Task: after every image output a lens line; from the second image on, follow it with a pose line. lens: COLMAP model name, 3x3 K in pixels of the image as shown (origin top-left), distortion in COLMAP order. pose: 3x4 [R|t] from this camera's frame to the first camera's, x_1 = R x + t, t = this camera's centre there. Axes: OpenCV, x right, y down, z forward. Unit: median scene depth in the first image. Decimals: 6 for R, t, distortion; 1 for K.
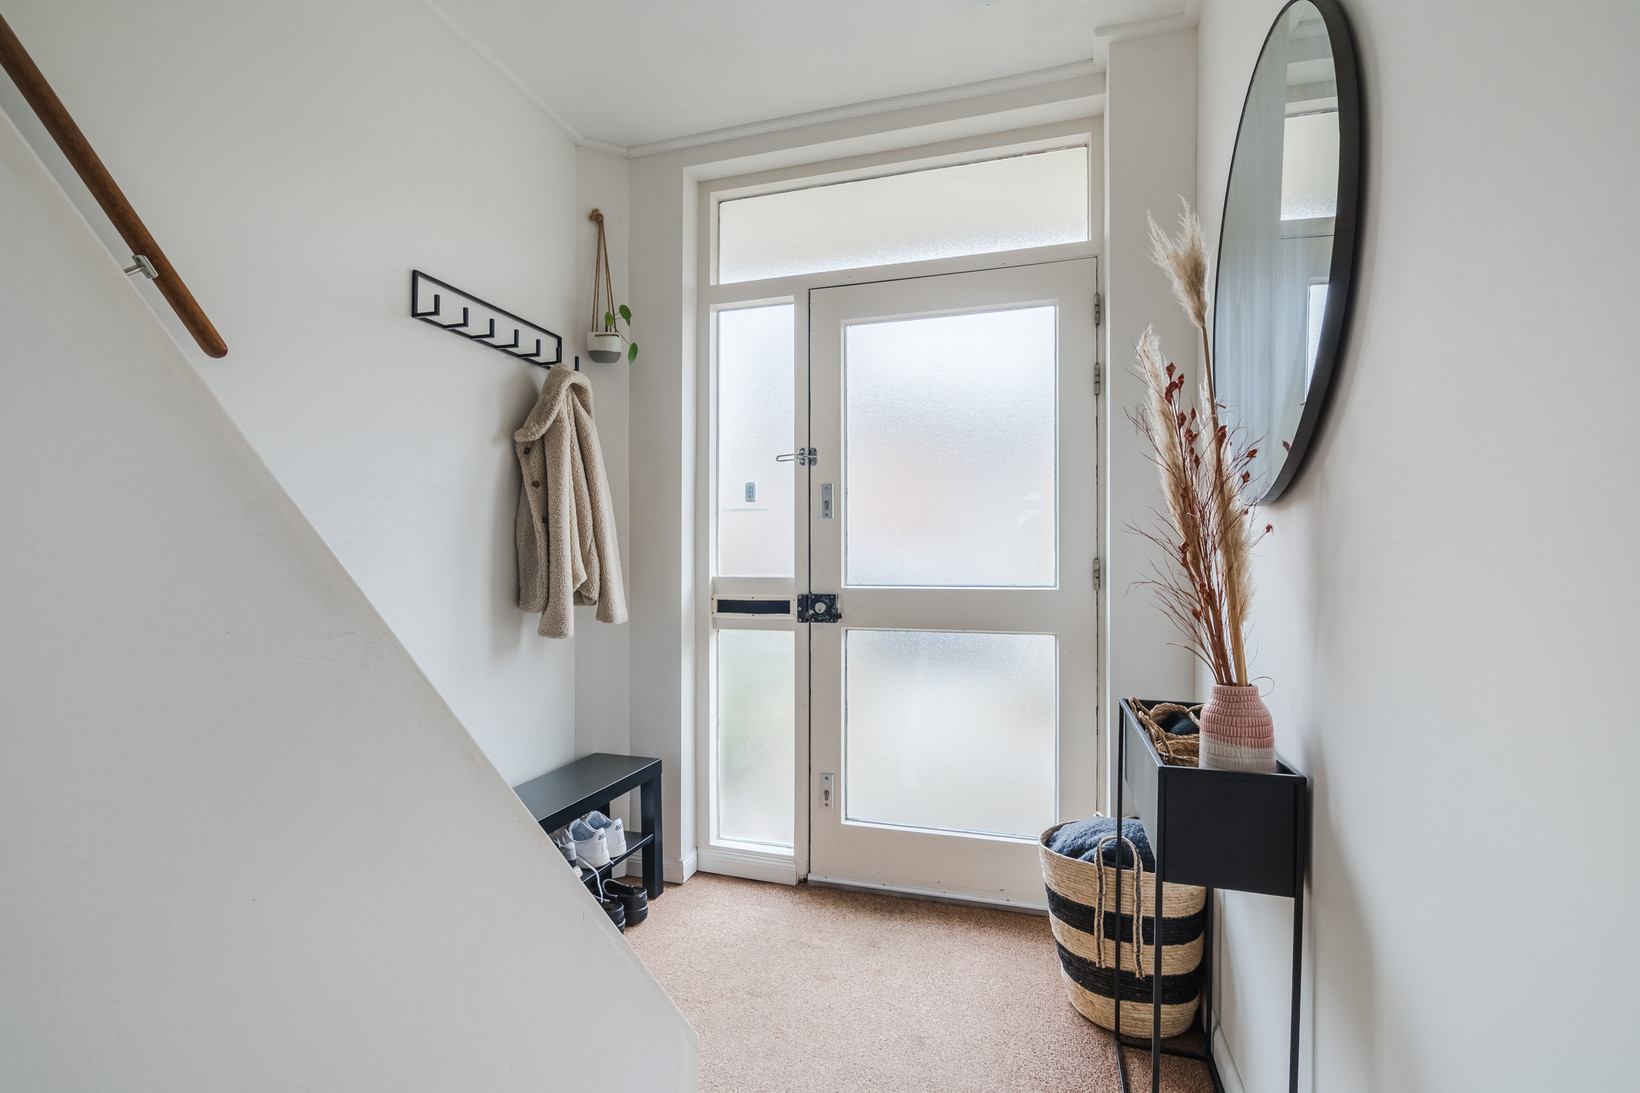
lens RADIAL K [[763.4, 0, 820.8], [0, 763.4, 554.5], [0, 0, 1]] dist [-0.001065, -0.000093]
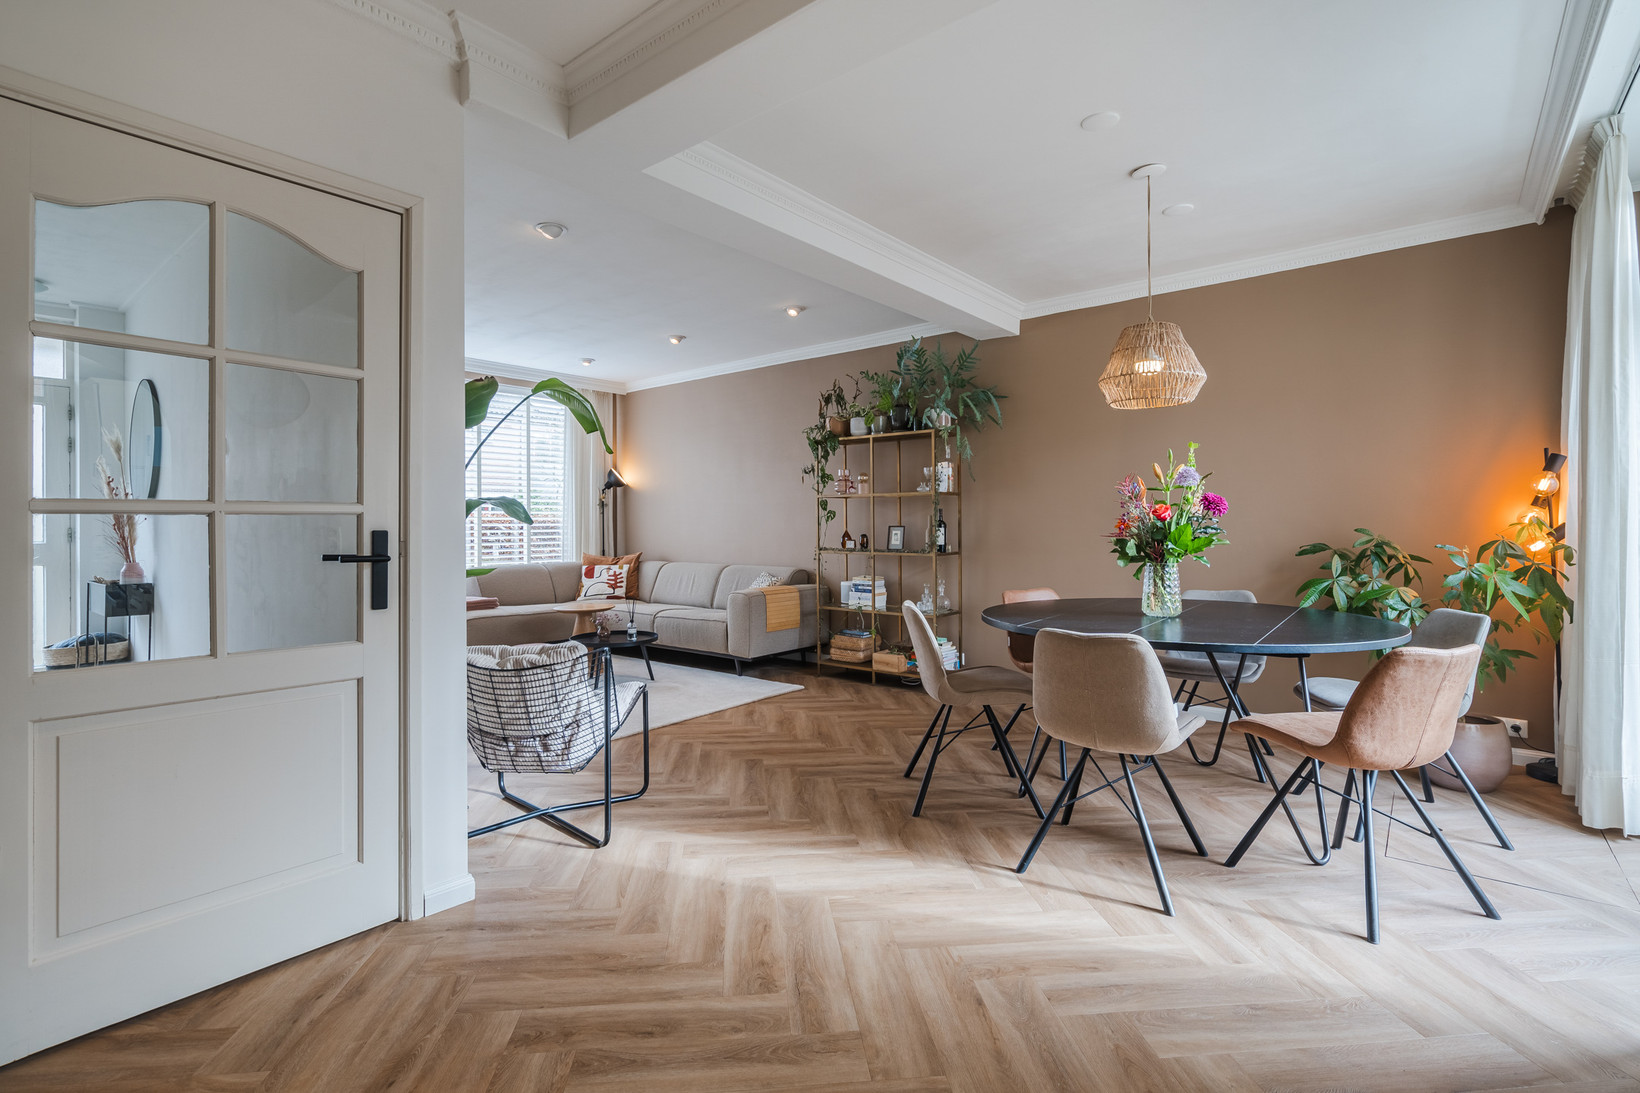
lens RADIAL K [[760.4, 0, 813.4], [0, 760.4, 529.8], [0, 0, 1]] dist [-0.002728, -0.000478]
pose [[0.394231, -0.005059, 0.918998, -1.440742], [-0.002299, 0.999976, 0.006491, -0.015853], [-0.919009, -0.004672, 0.394210, -3.281984]]
